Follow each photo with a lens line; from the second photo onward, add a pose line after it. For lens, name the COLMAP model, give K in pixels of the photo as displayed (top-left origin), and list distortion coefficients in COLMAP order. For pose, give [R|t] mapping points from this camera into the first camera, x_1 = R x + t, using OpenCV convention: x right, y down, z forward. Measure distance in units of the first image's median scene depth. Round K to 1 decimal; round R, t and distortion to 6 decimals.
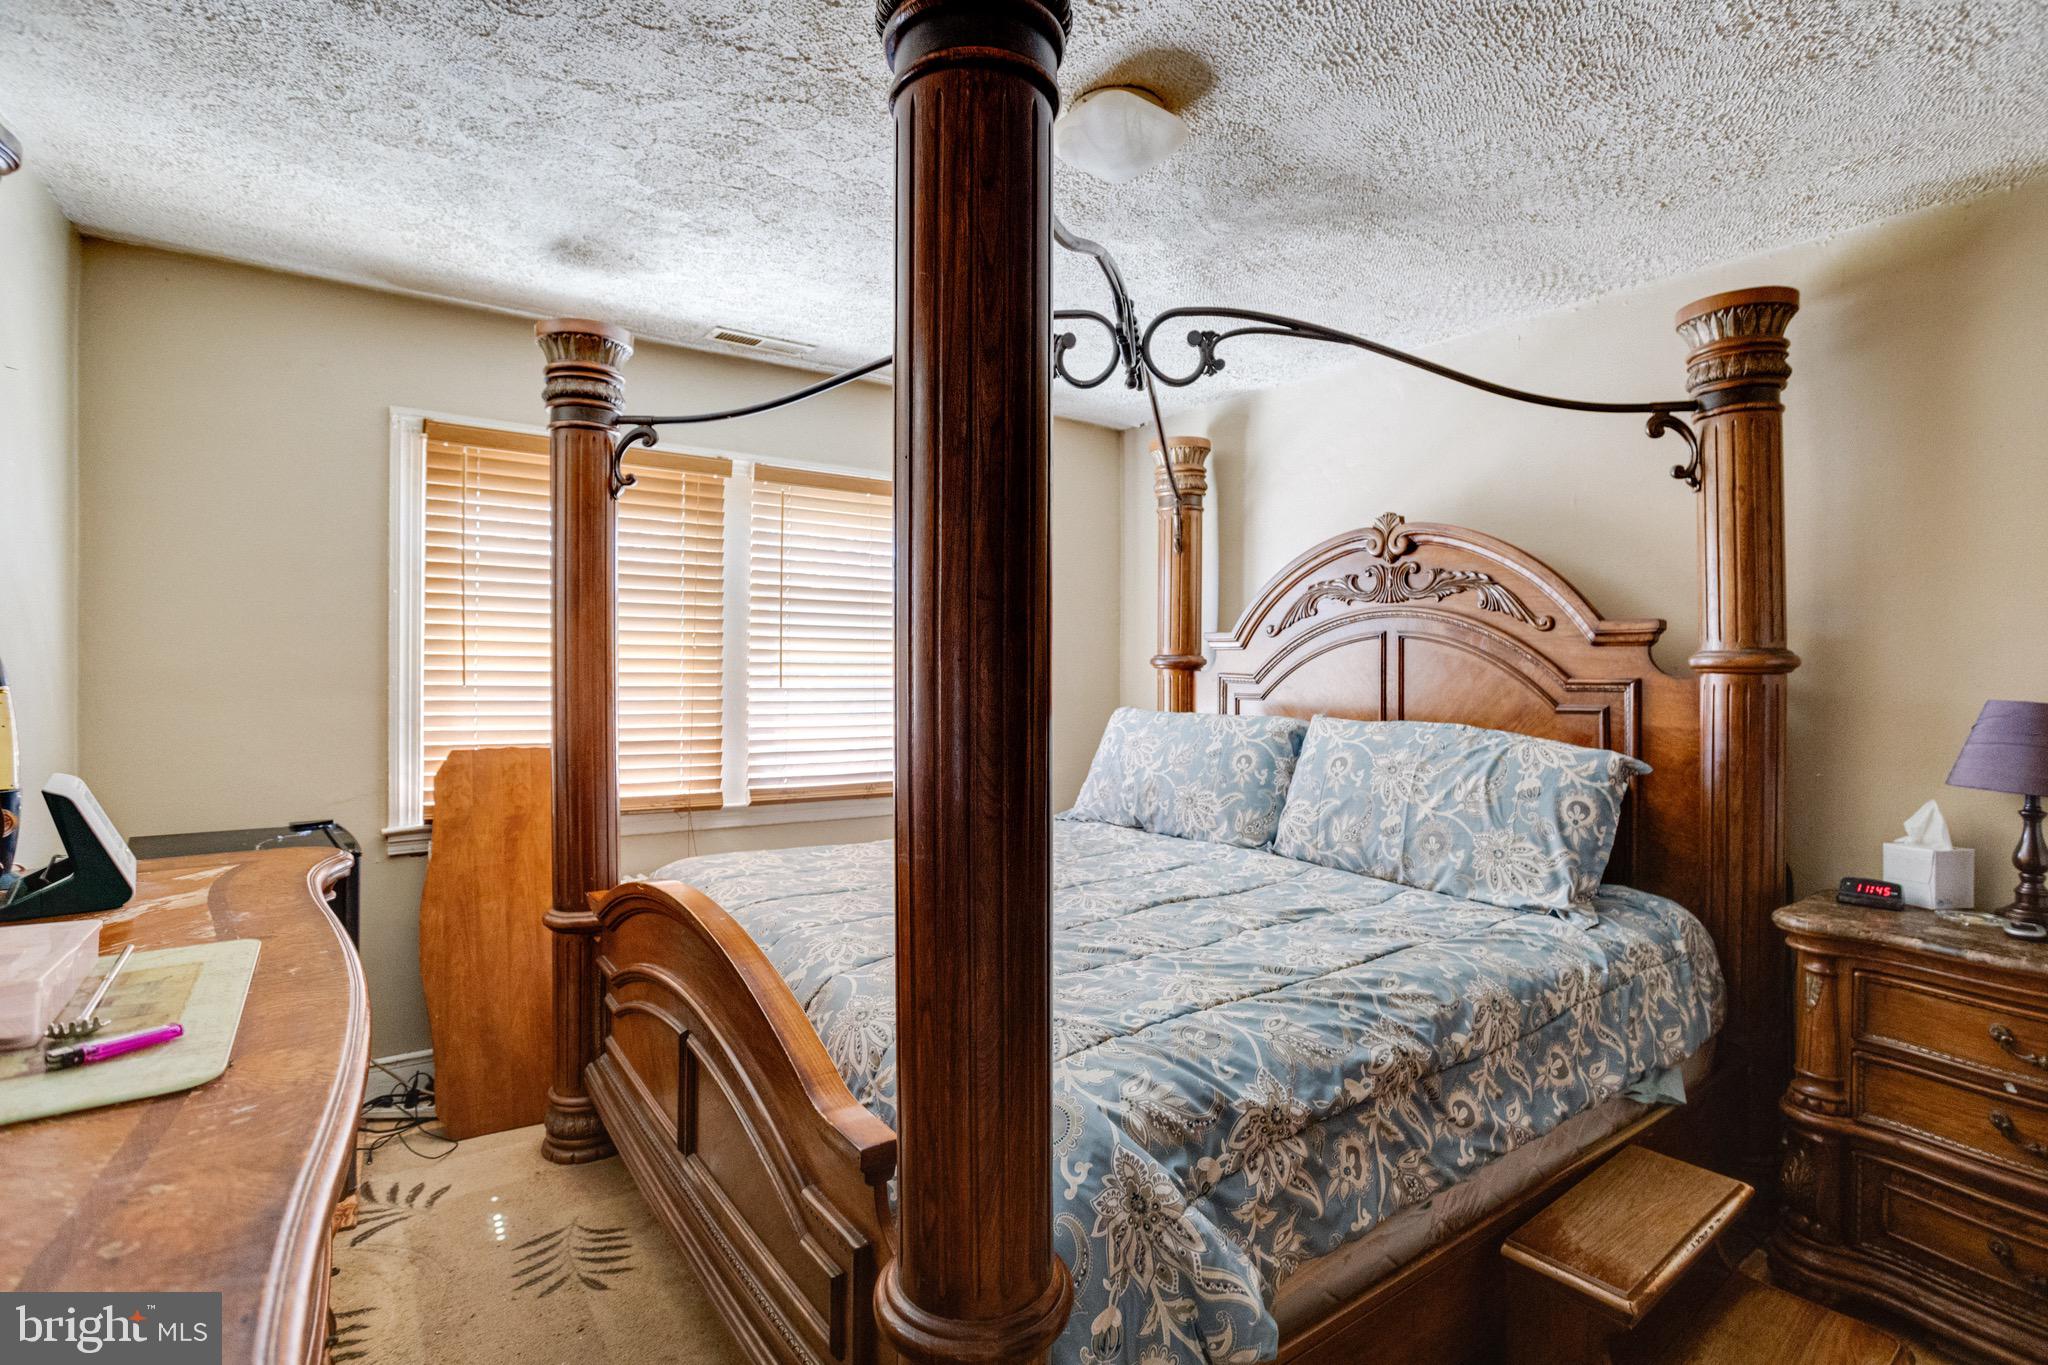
lens RADIAL K [[993.1, 0, 1025.0], [0, 993.1, 672.0], [0, 0, 1]] dist [-0.039547, 0.021093]
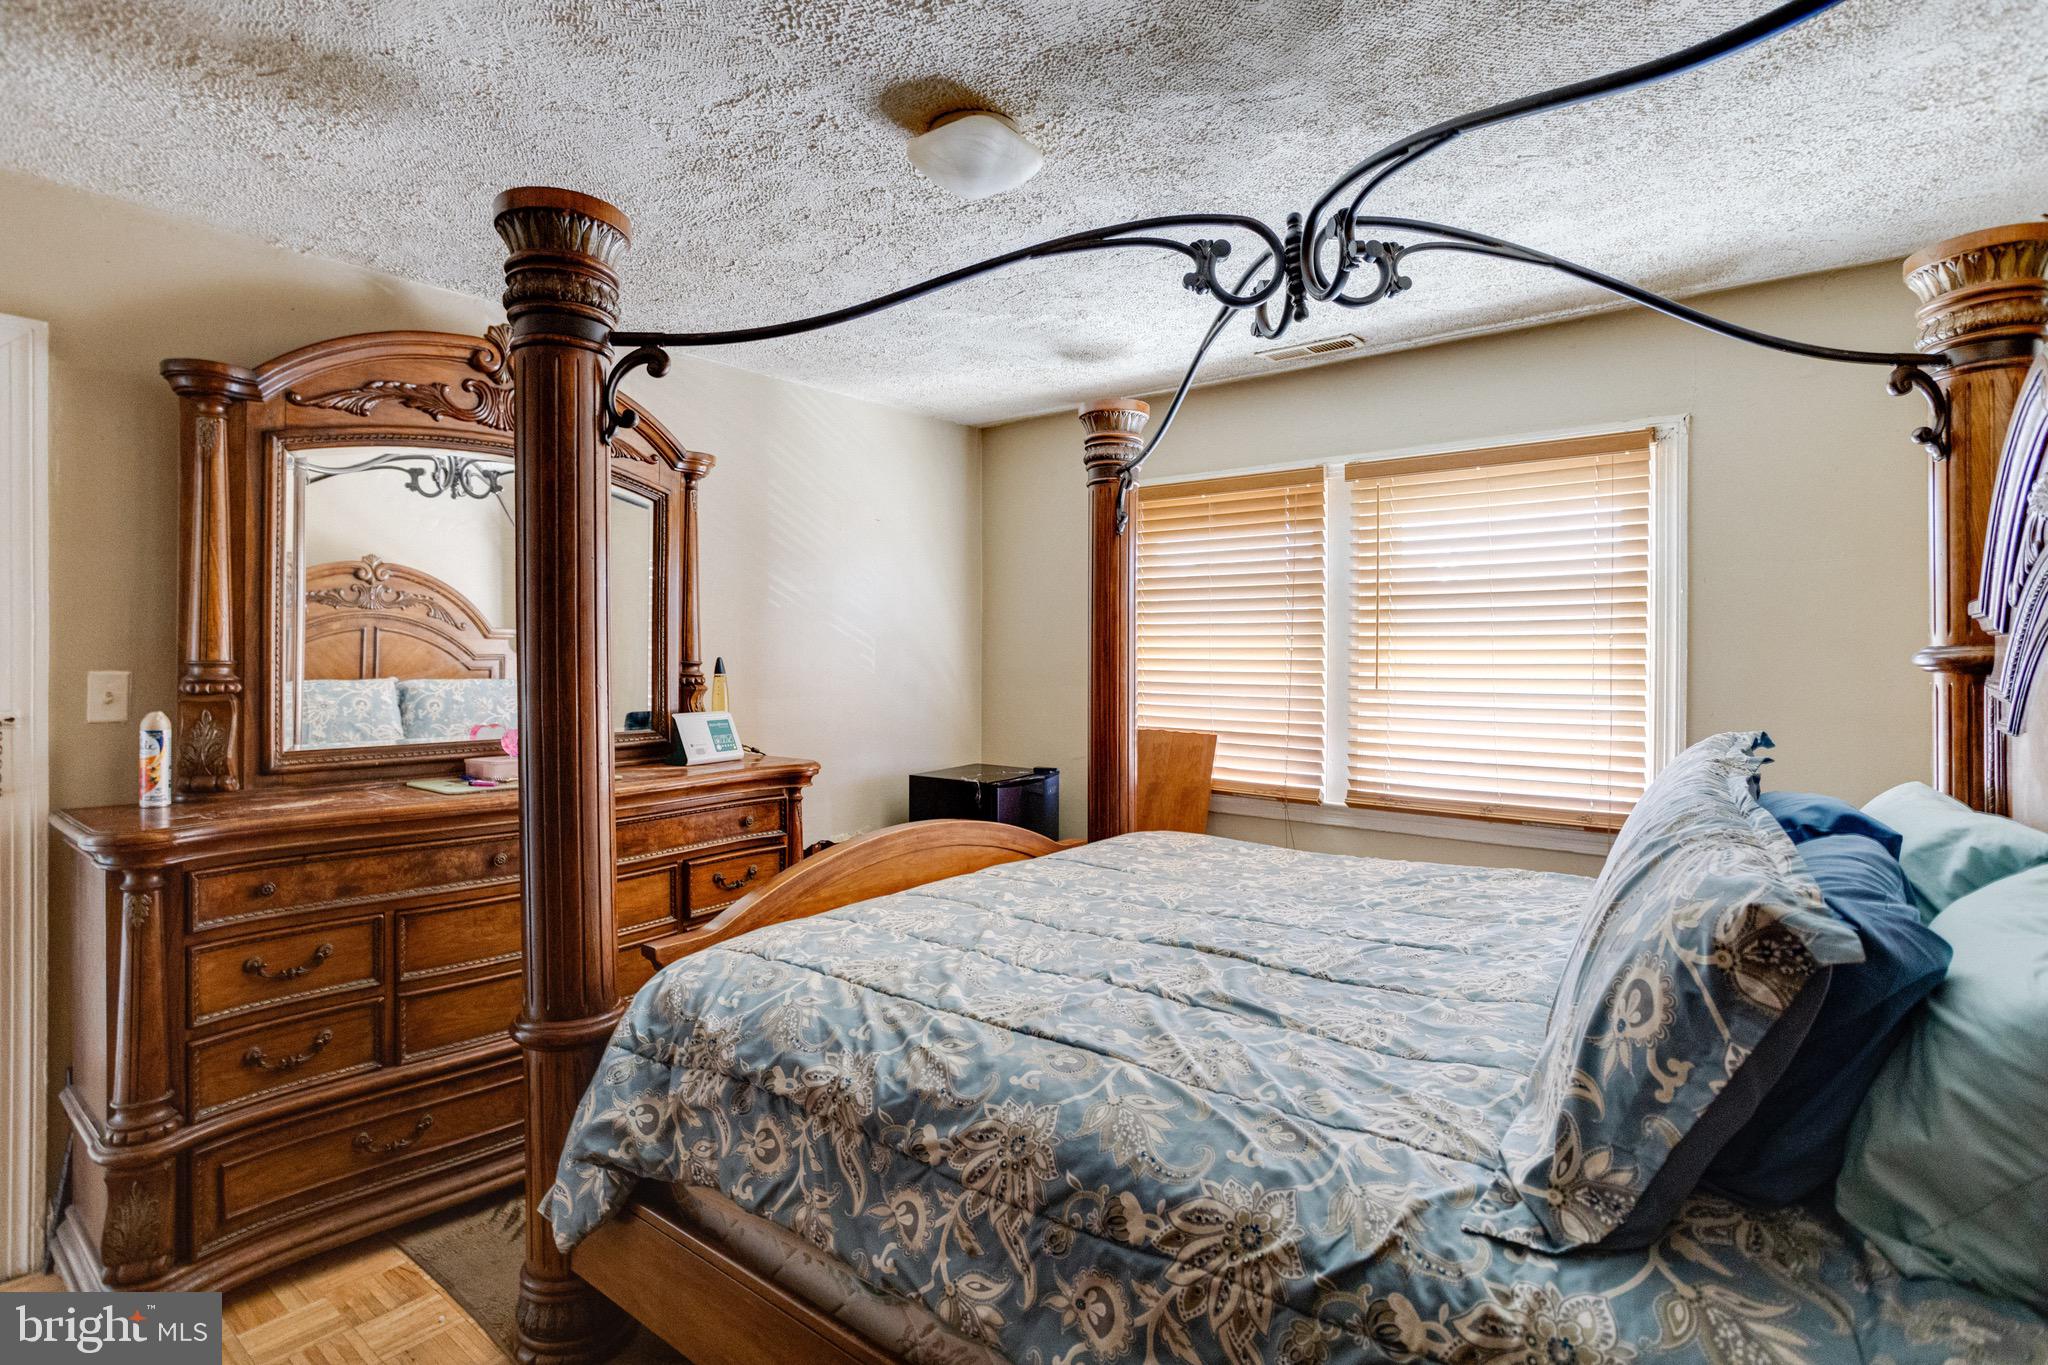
lens RADIAL K [[993.1, 0, 1025.0], [0, 993.1, 672.0], [0, 0, 1]] dist [-0.039547, 0.021093]
pose [[0.267811, 0.003859, -0.963464, 1.099331], [-0.006908, 0.999974, 0.002085, -0.001305], [0.963447, 0.006098, 0.267830, 0.770187]]
